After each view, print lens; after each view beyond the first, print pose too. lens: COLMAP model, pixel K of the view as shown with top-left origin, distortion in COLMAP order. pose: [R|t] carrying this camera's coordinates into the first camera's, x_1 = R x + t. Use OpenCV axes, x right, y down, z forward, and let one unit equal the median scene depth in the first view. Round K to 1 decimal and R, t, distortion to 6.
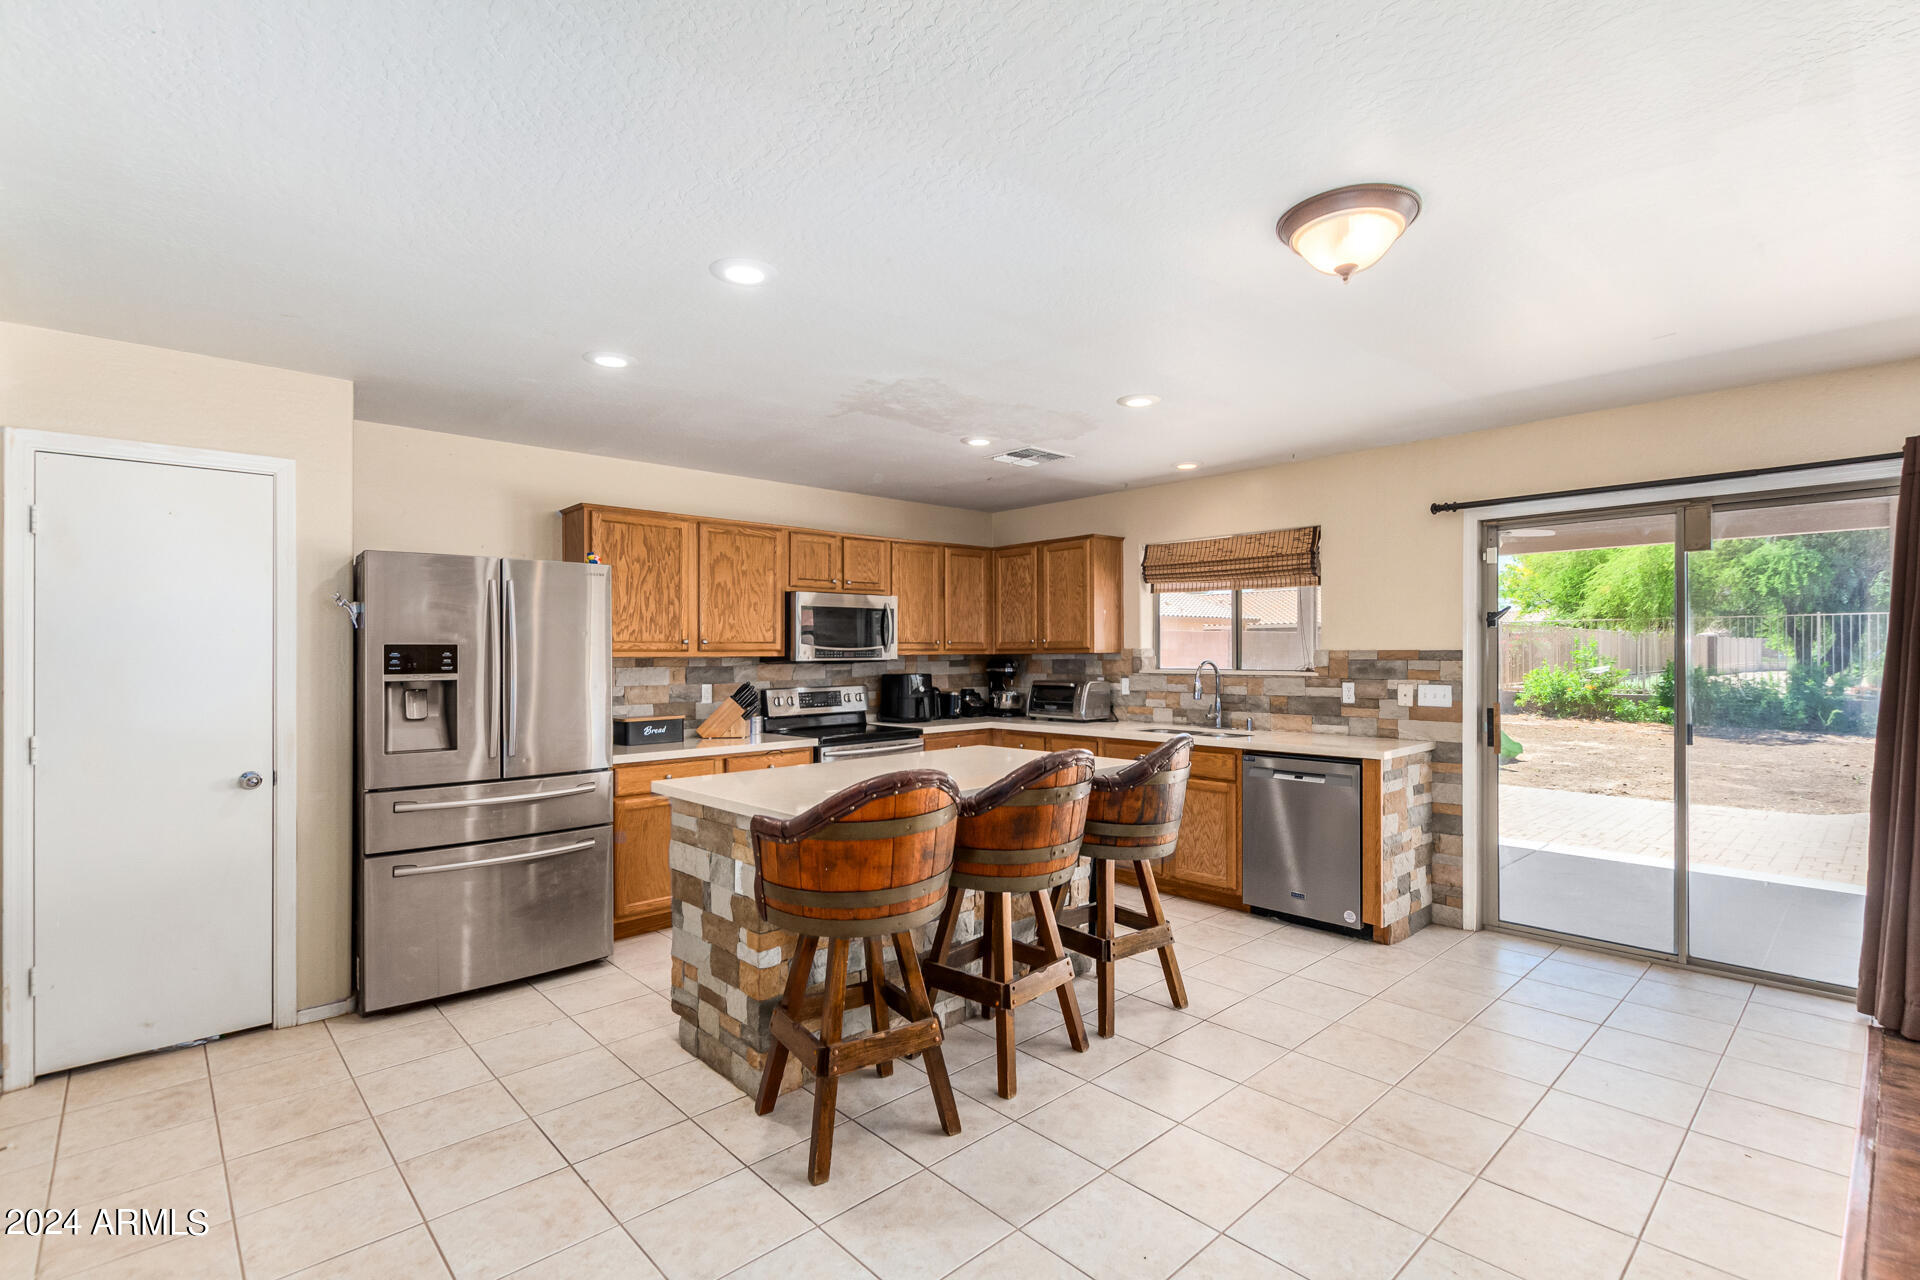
lens RADIAL K [[874.0, 0, 966.7], [0, 874.0, 640.6], [0, 0, 1]] dist [-0.000519, 0.000028]
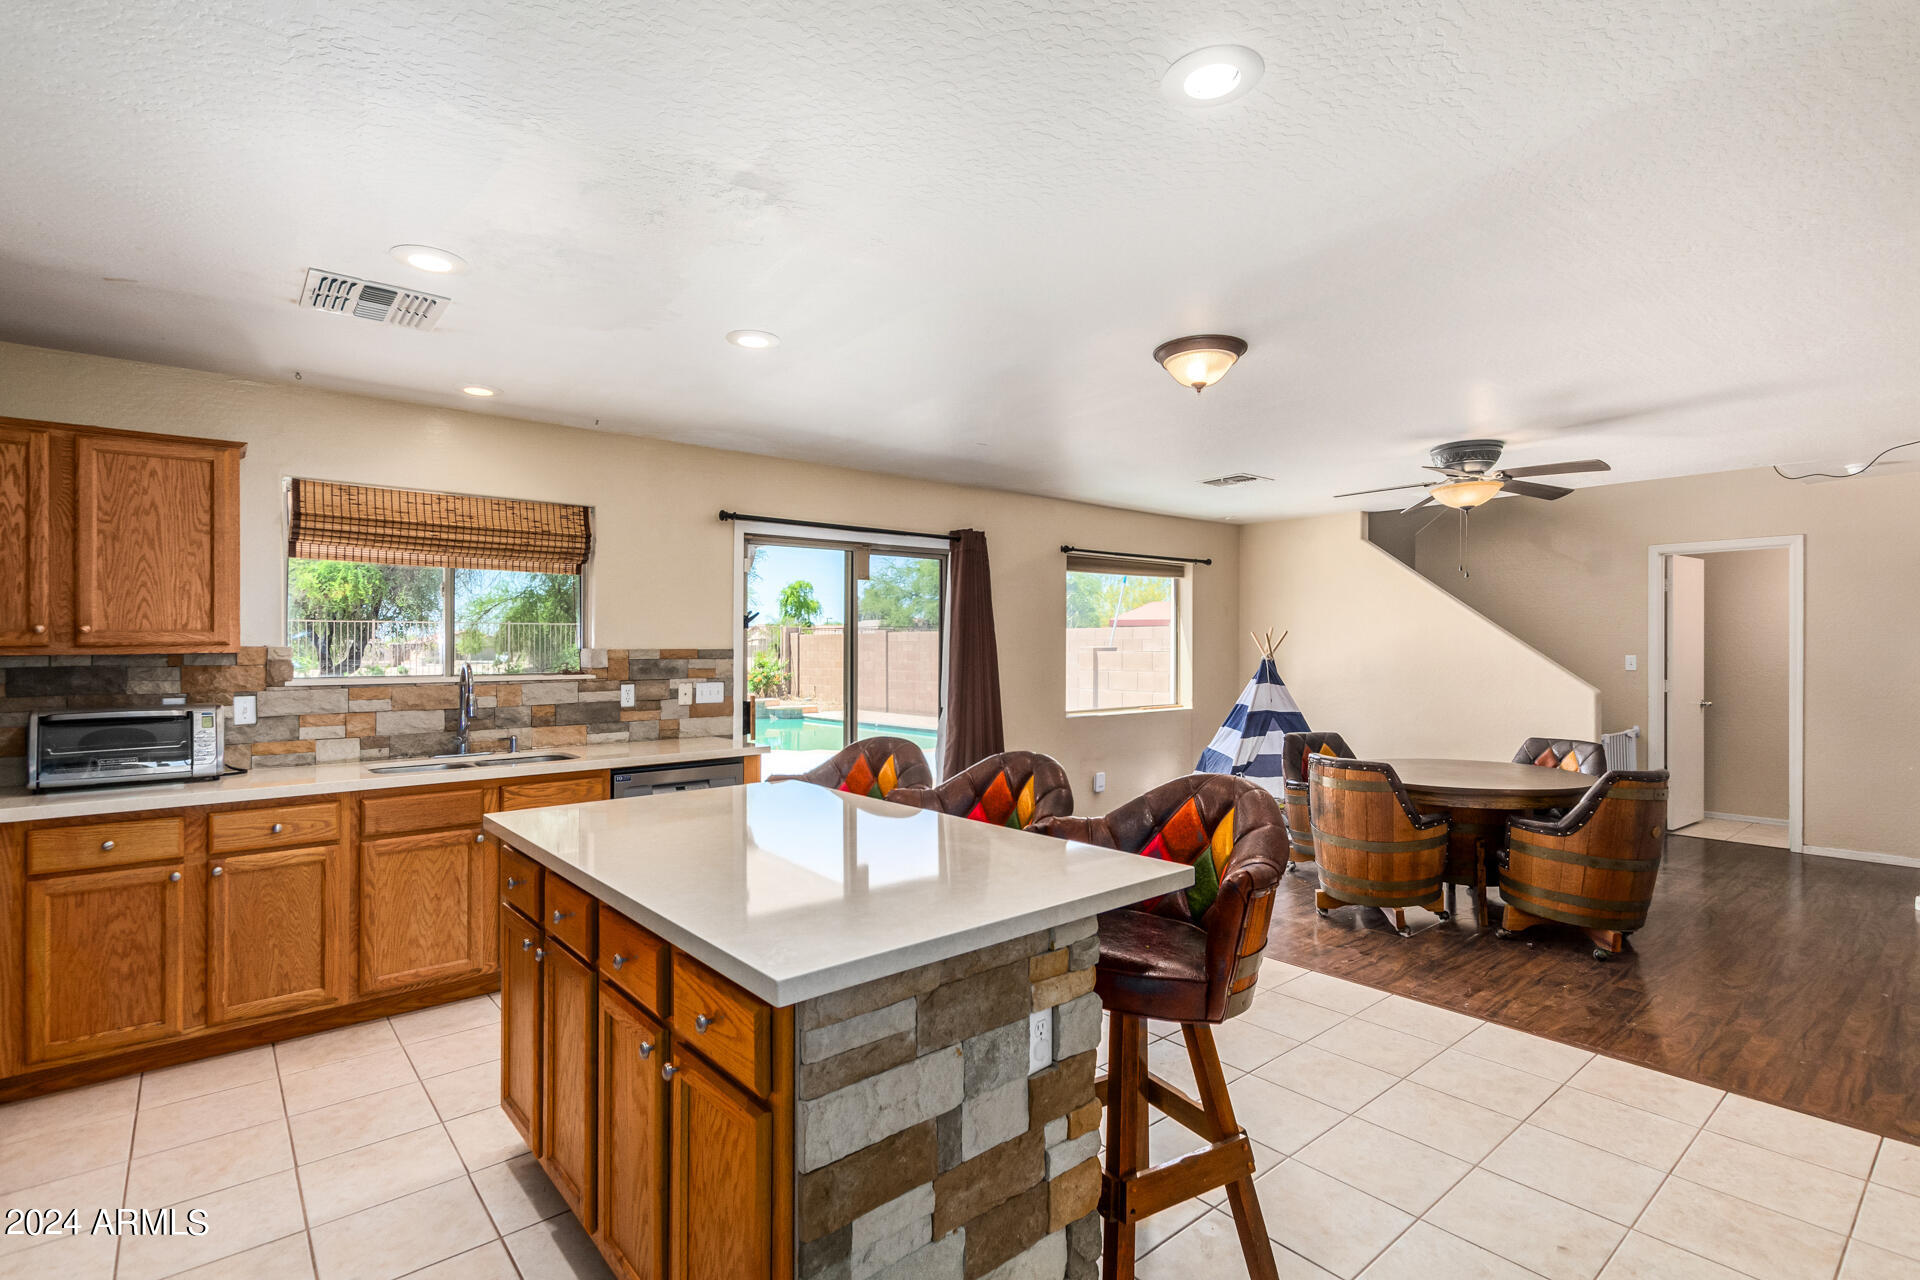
lens RADIAL K [[908.2, 0, 964.6], [0, 908.2, 644.4], [0, 0, 1]] dist [0.011300, 0.000075]
pose [[0.047774, 0.009694, 0.998811, -0.494865], [-0.008318, 0.999922, -0.009307, 0.011721], [-0.998824, -0.007864, 0.047851, 0.591599]]
